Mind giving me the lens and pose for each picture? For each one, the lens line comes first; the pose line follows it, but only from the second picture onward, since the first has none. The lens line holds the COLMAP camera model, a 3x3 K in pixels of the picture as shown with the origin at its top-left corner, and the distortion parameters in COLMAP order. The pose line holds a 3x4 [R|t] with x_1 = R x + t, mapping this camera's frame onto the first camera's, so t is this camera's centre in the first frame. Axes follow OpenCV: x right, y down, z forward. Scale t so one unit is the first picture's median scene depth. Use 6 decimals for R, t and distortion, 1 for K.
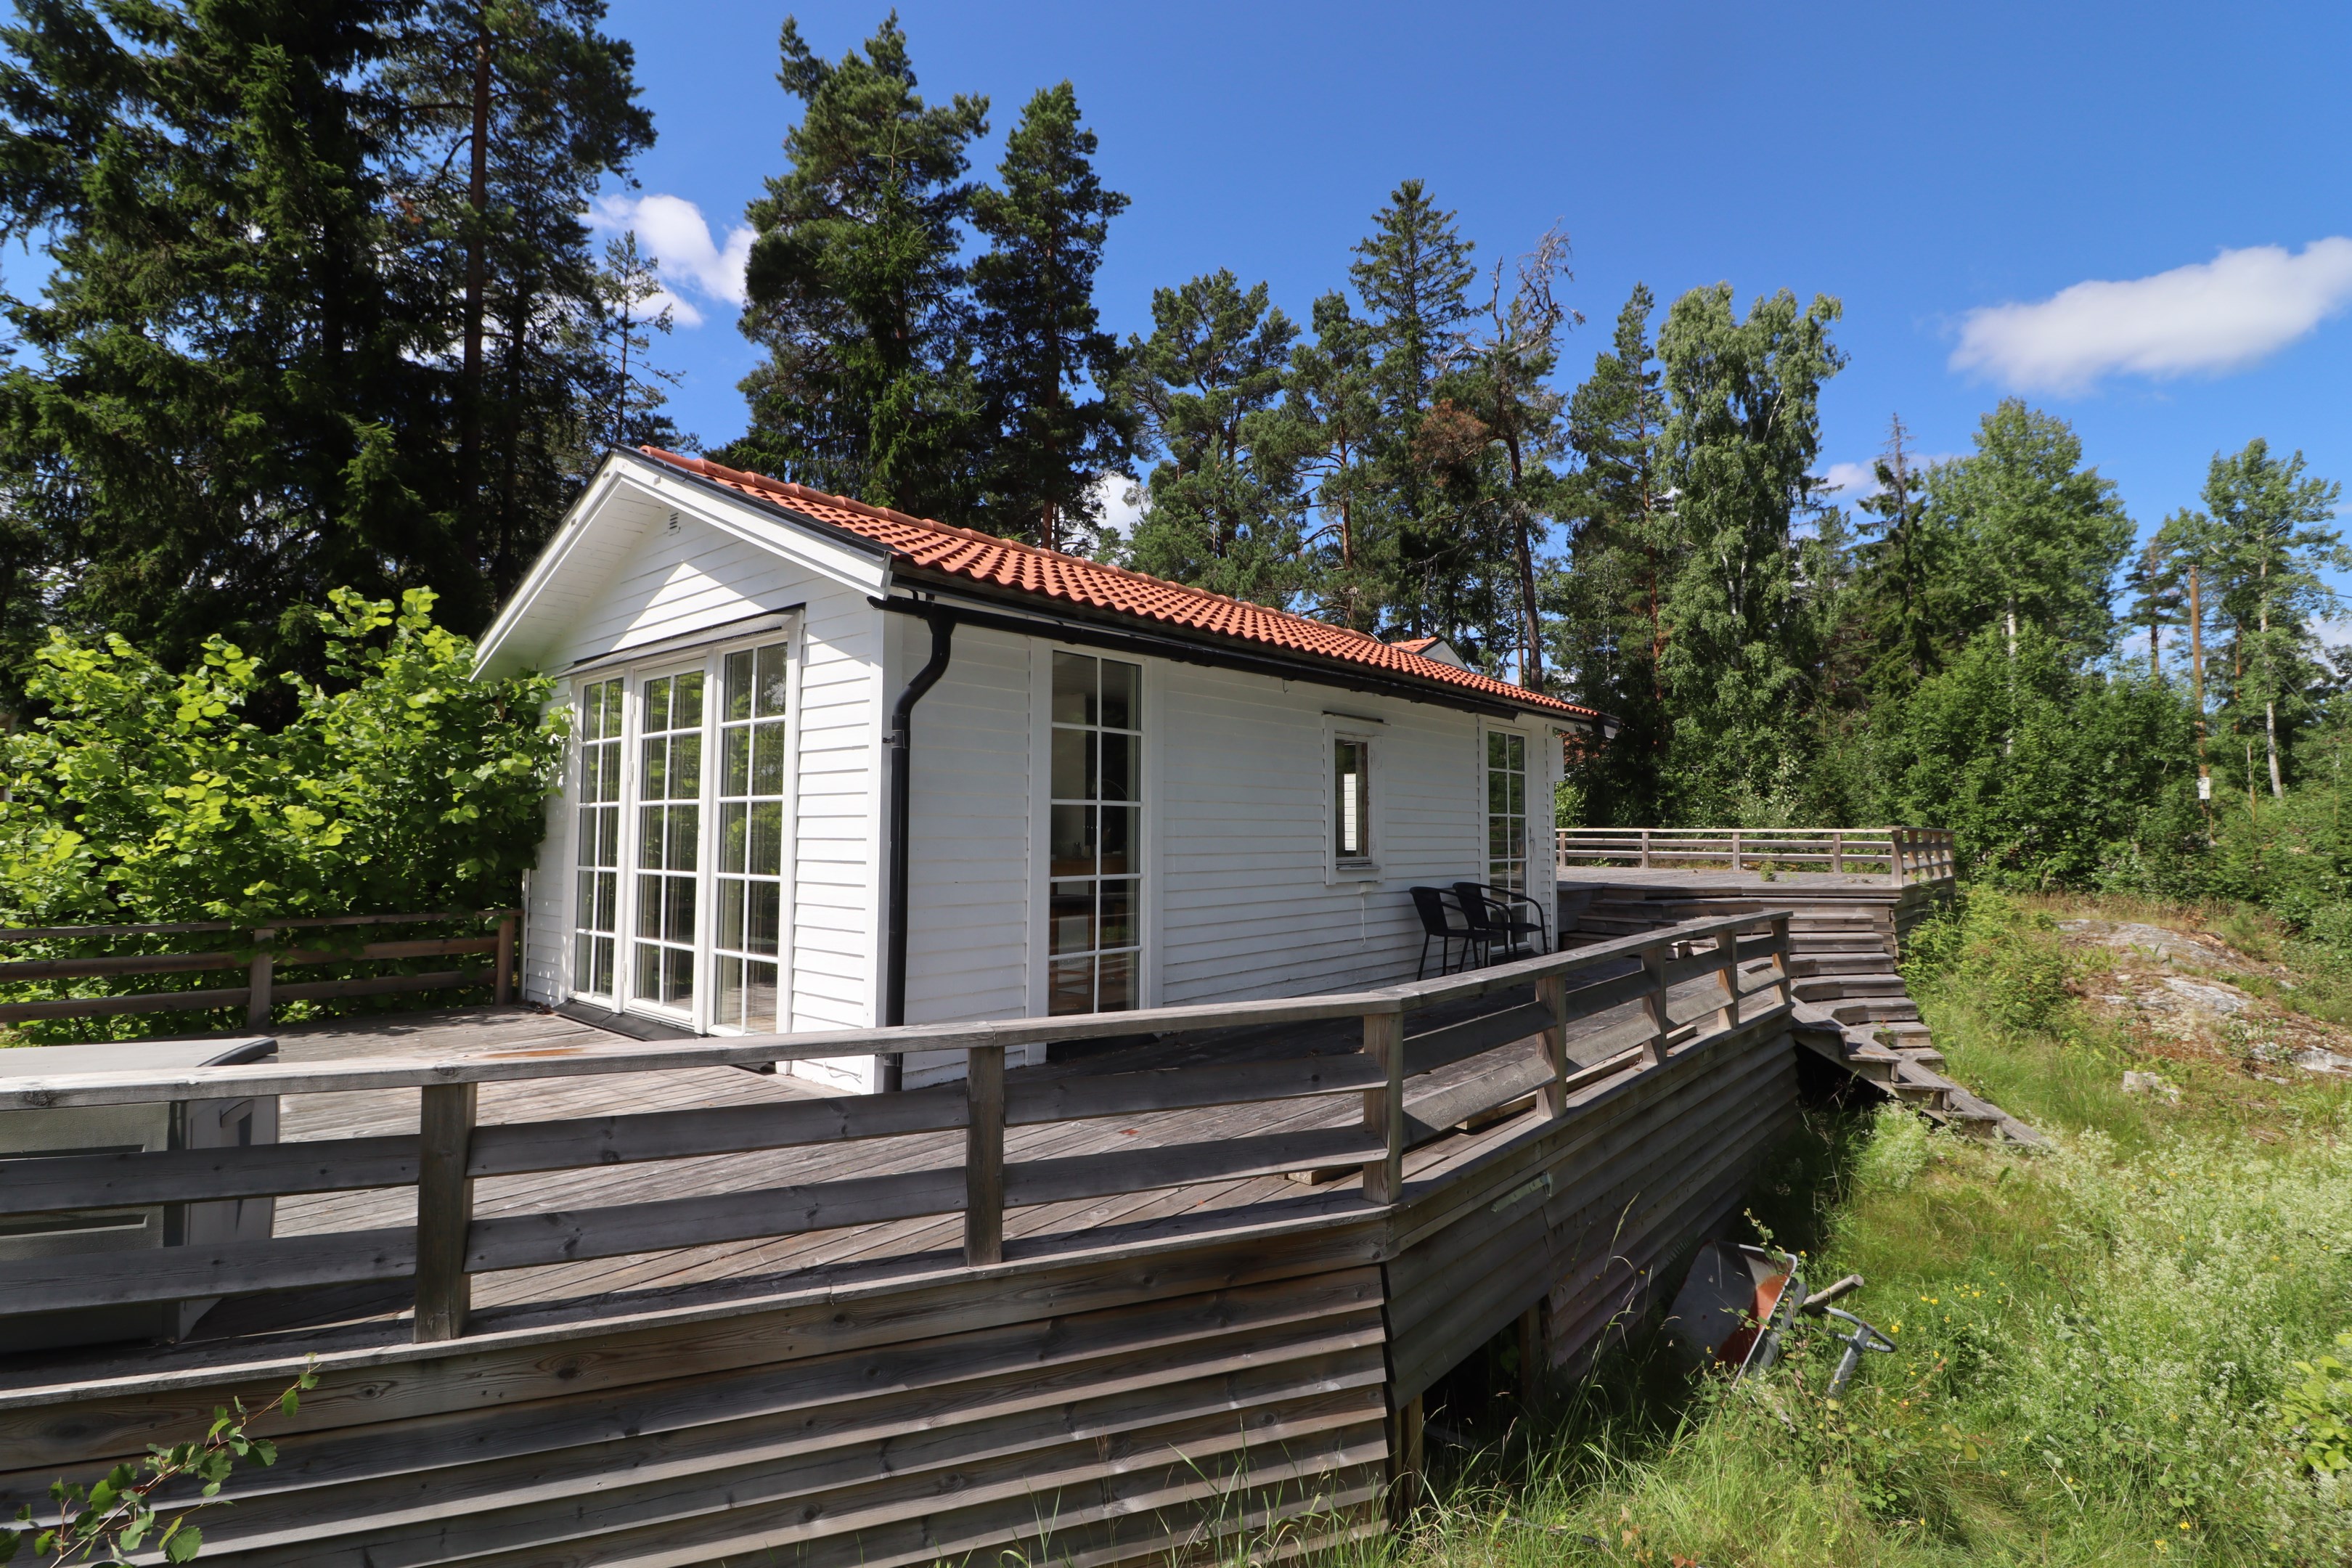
lens RADIAL K [[1075.1, 0, 1184.4], [0, 1075.1, 732.7], [0, 0, 1]] dist [-0.028106, -0.002552]
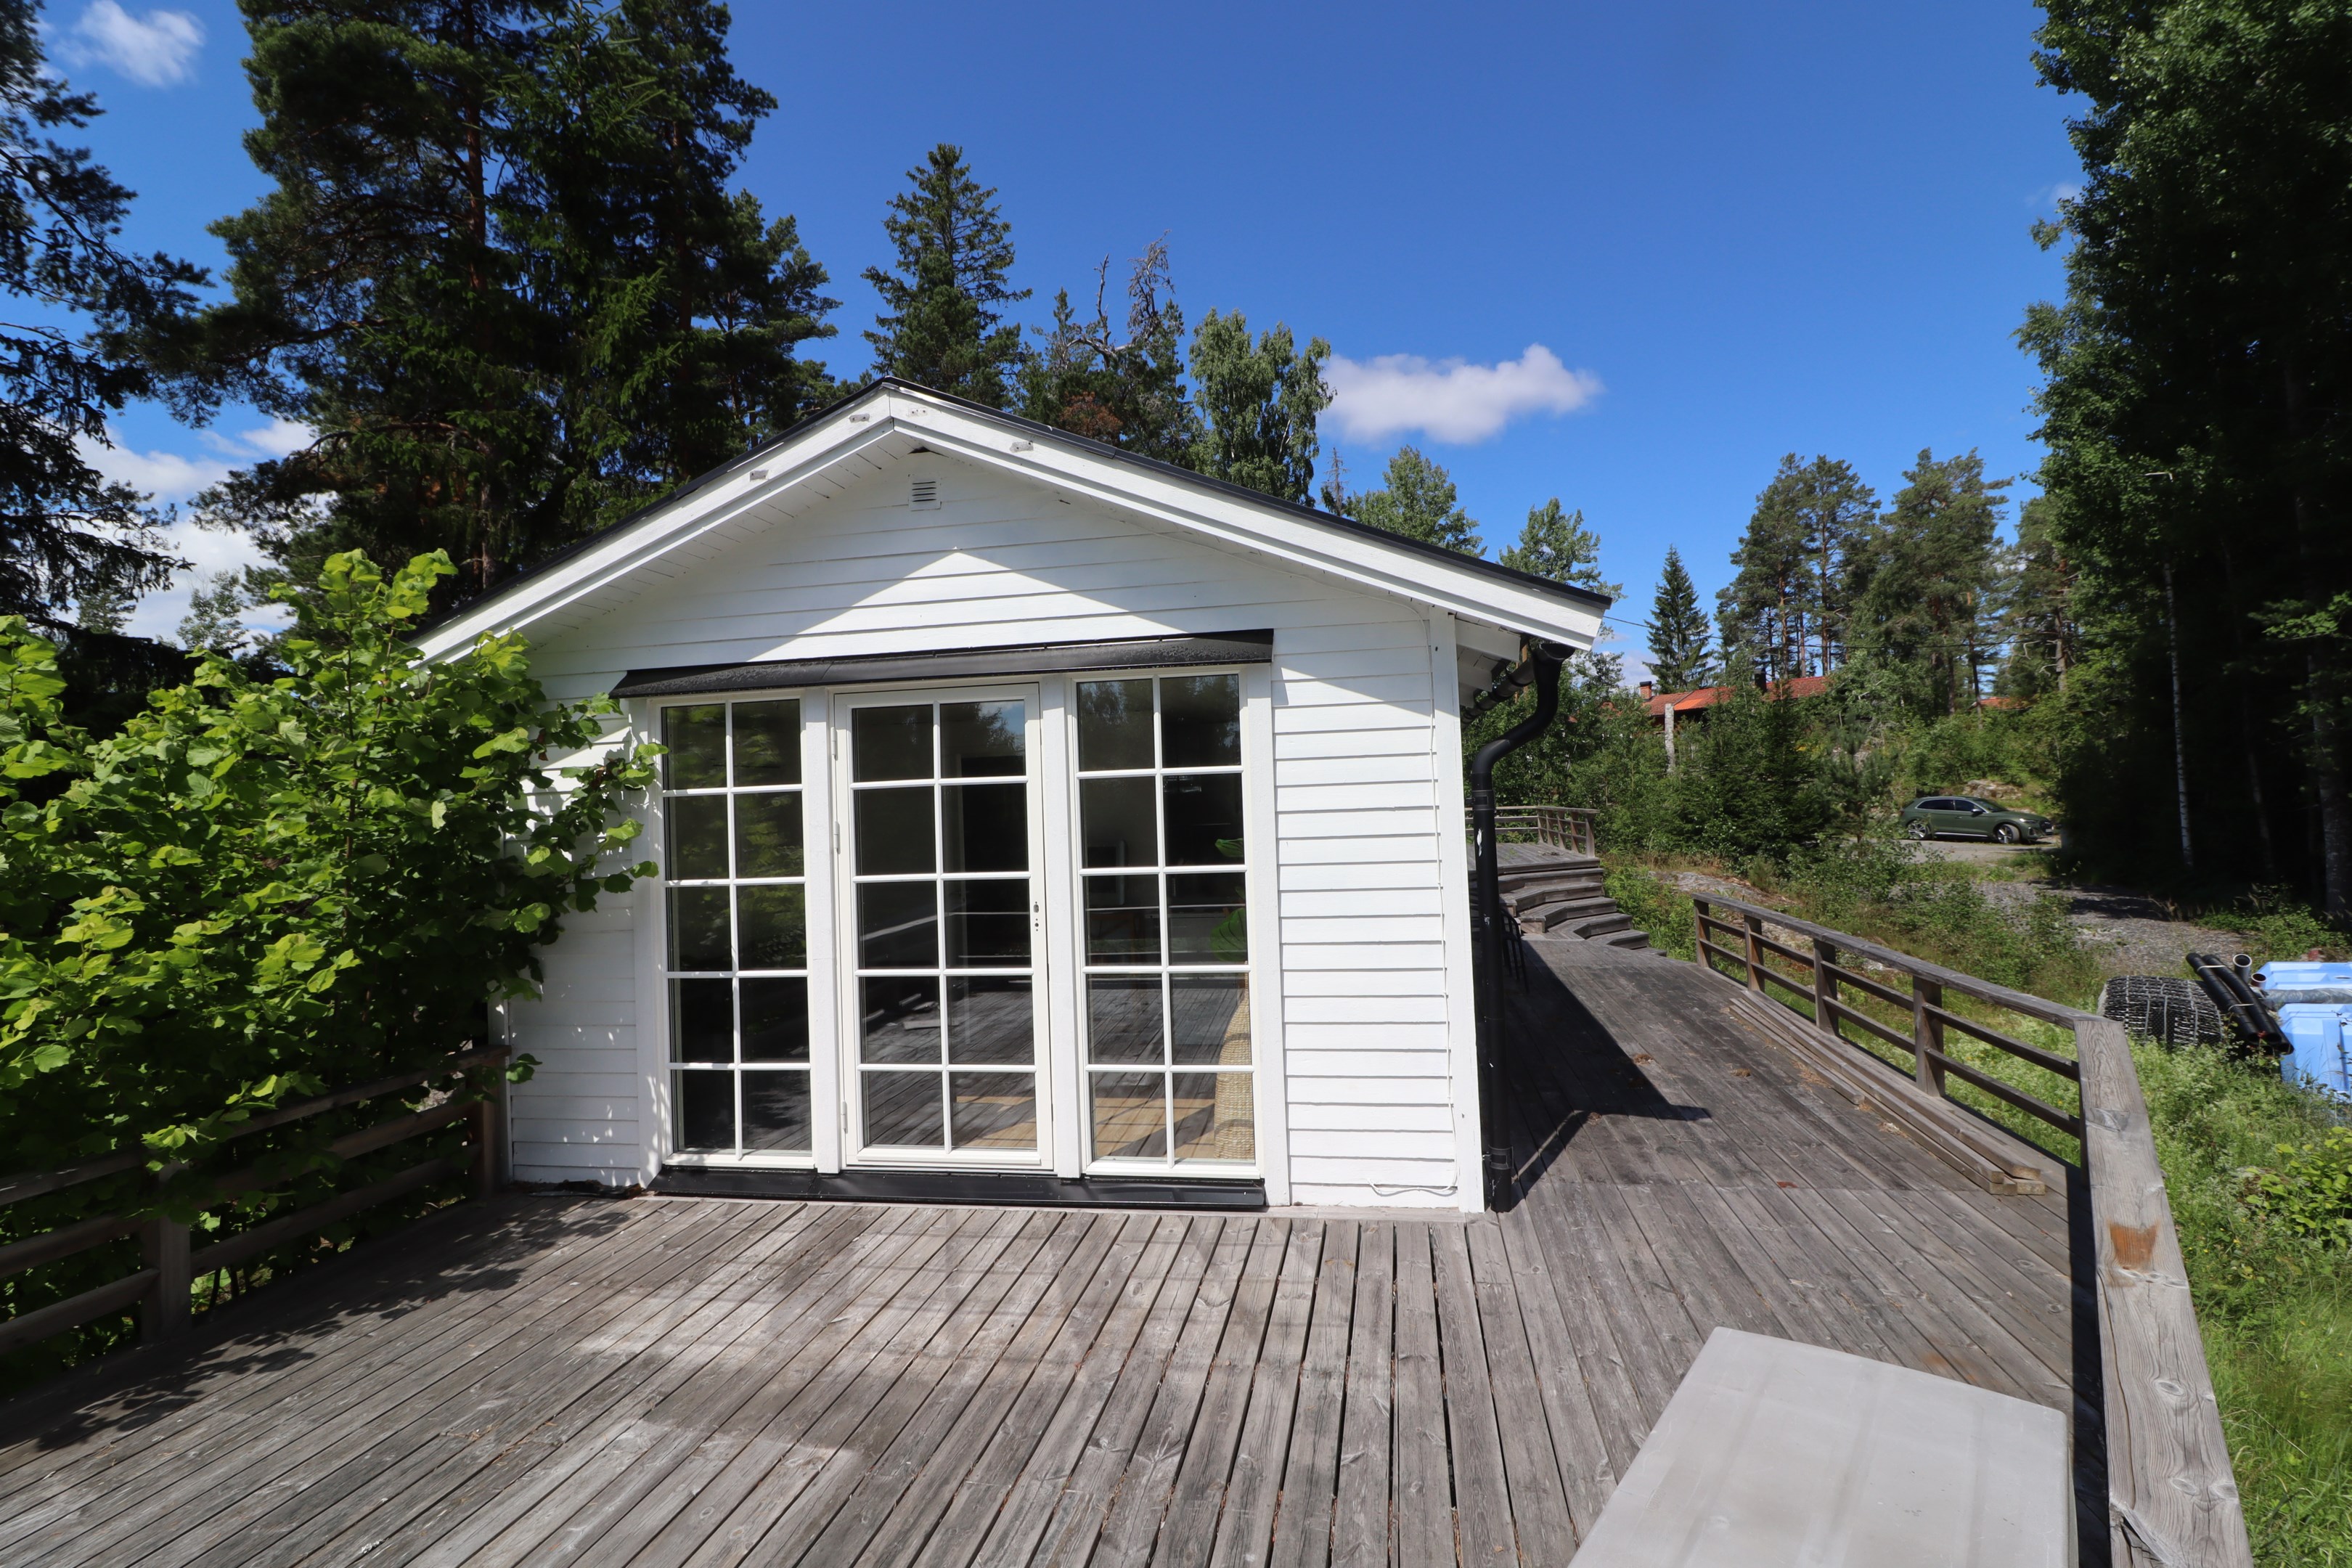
lens RADIAL K [[1075.1, 0, 1194.9], [0, 1075.1, 749.0], [0, 0, 1]] dist [-0.028106, -0.002552]
pose [[0.850354, -0.017768, 0.525911, -0.132696], [-0.002872, 0.999258, 0.038405, -0.009511], [-0.526203, -0.034168, 0.849672, 0.051485]]
